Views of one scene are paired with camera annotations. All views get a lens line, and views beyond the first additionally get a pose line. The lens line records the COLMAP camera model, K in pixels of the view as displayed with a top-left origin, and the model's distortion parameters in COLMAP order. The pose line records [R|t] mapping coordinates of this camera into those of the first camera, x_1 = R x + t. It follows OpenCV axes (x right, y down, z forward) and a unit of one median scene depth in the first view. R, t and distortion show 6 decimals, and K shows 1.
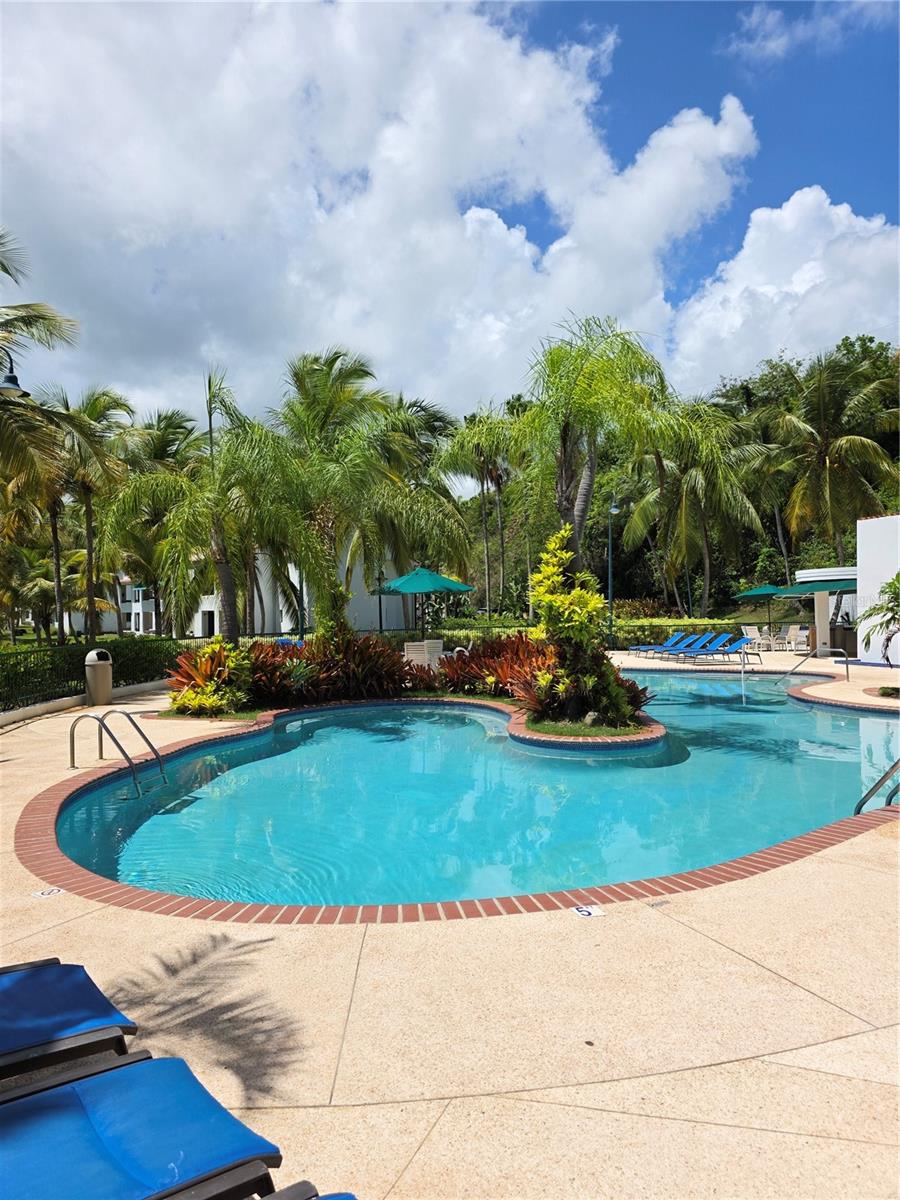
lens RADIAL K [[842.6, 0, 448.2], [0, 842.6, 603.0], [0, 0, 1]] dist [0.064738, -0.008218]
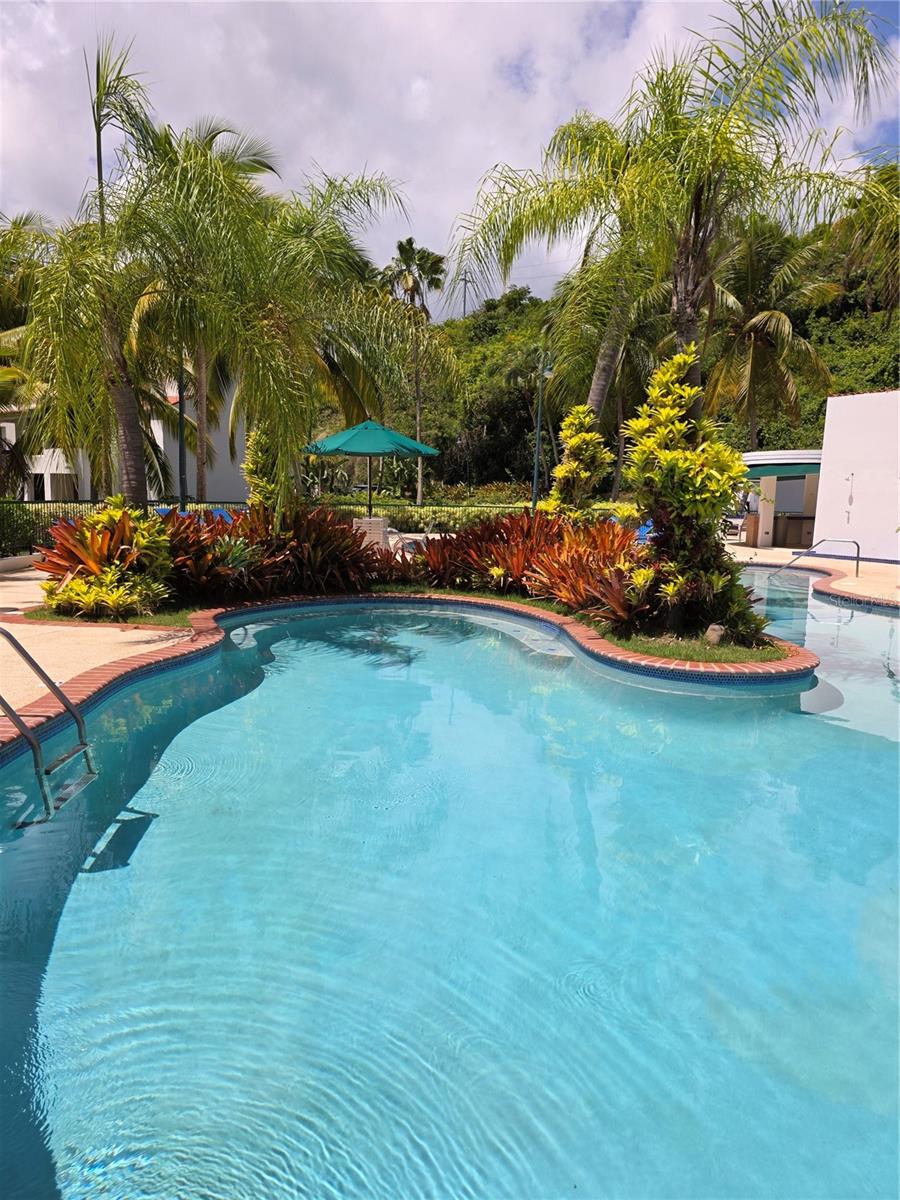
lens RADIAL K [[842.6, 0, 442.0], [0, 842.6, 594.9], [0, 0, 1]] dist [0.064738, -0.008218]
pose [[0.982793, 0.015262, 0.184078, -0.147468], [-0.038950, 0.991295, 0.125767, 0.021791], [-0.180557, -0.130772, 0.974832, 0.307446]]
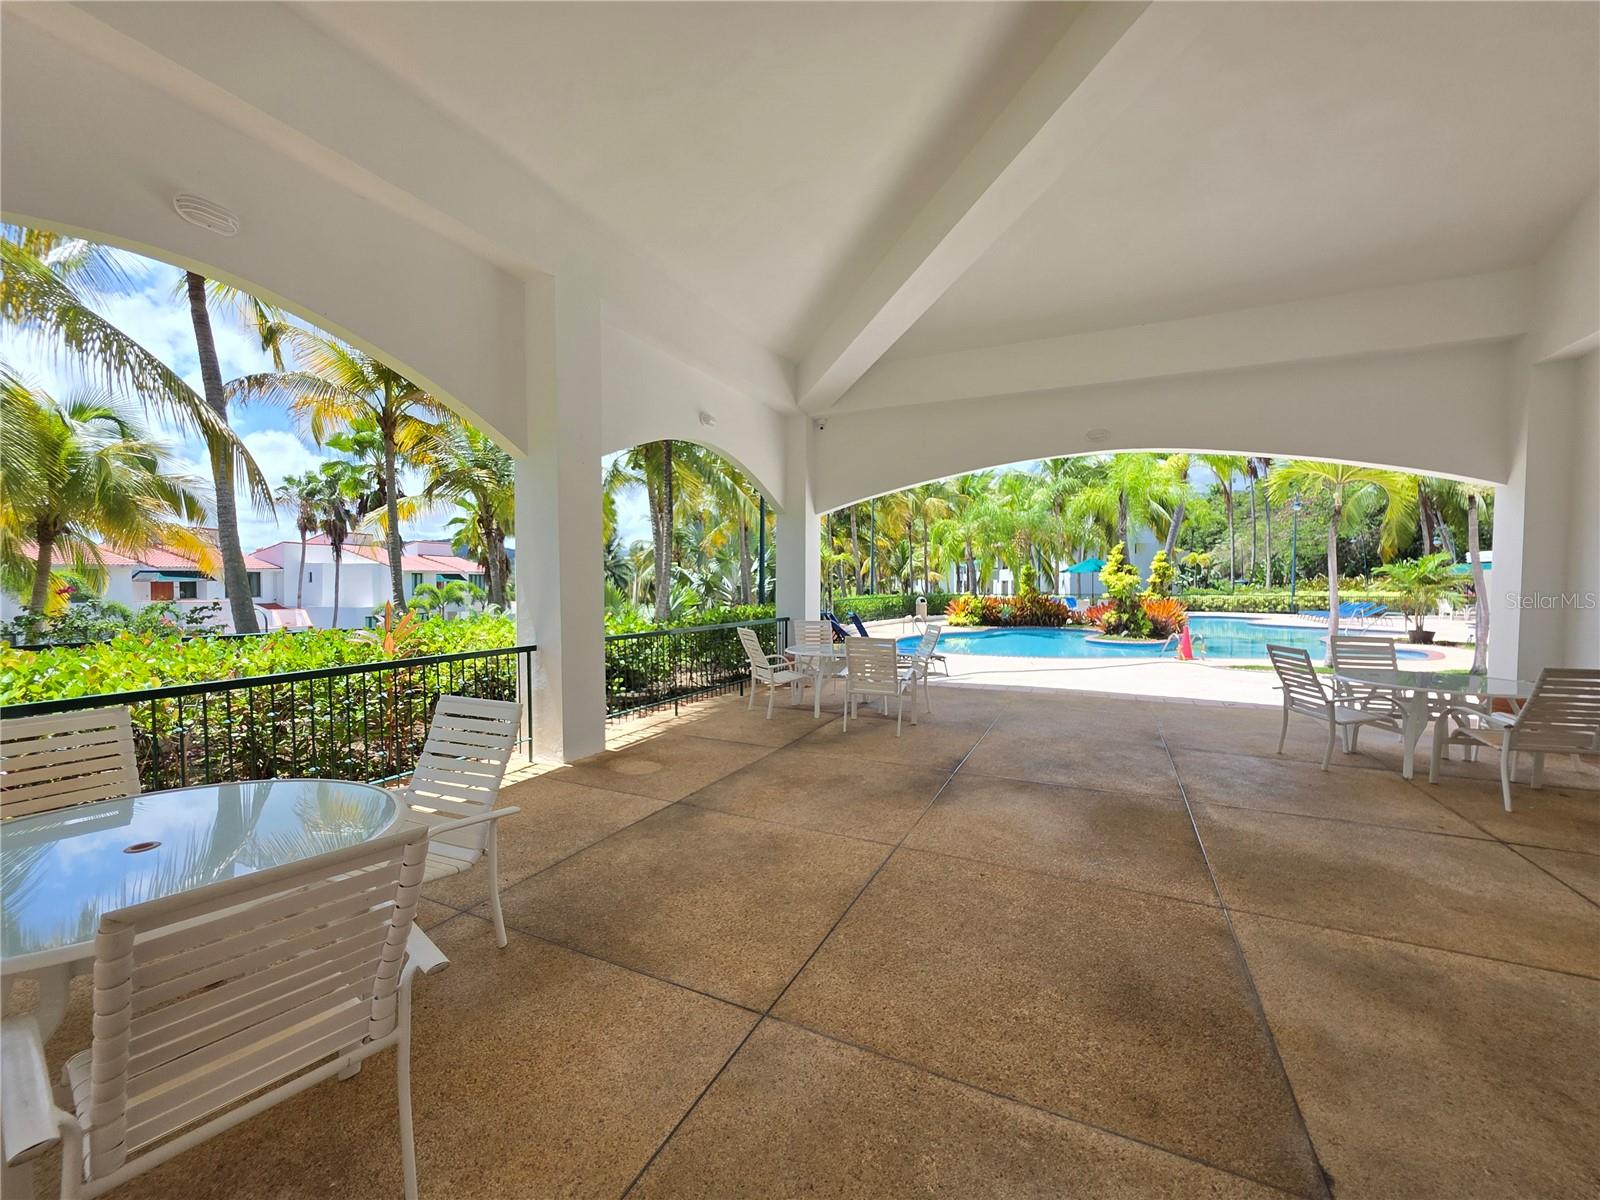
lens RADIAL K [[651.5, 0, 797.1], [0, 651.5, 611.9], [0, 0, 1]] dist [0.000130, -0.000002]
pose [[0.811355, 0.038079, -0.583312, 0.377623], [-0.004538, 0.998256, 0.058854, -0.009911], [0.584536, -0.045104, 0.810113, -0.680242]]
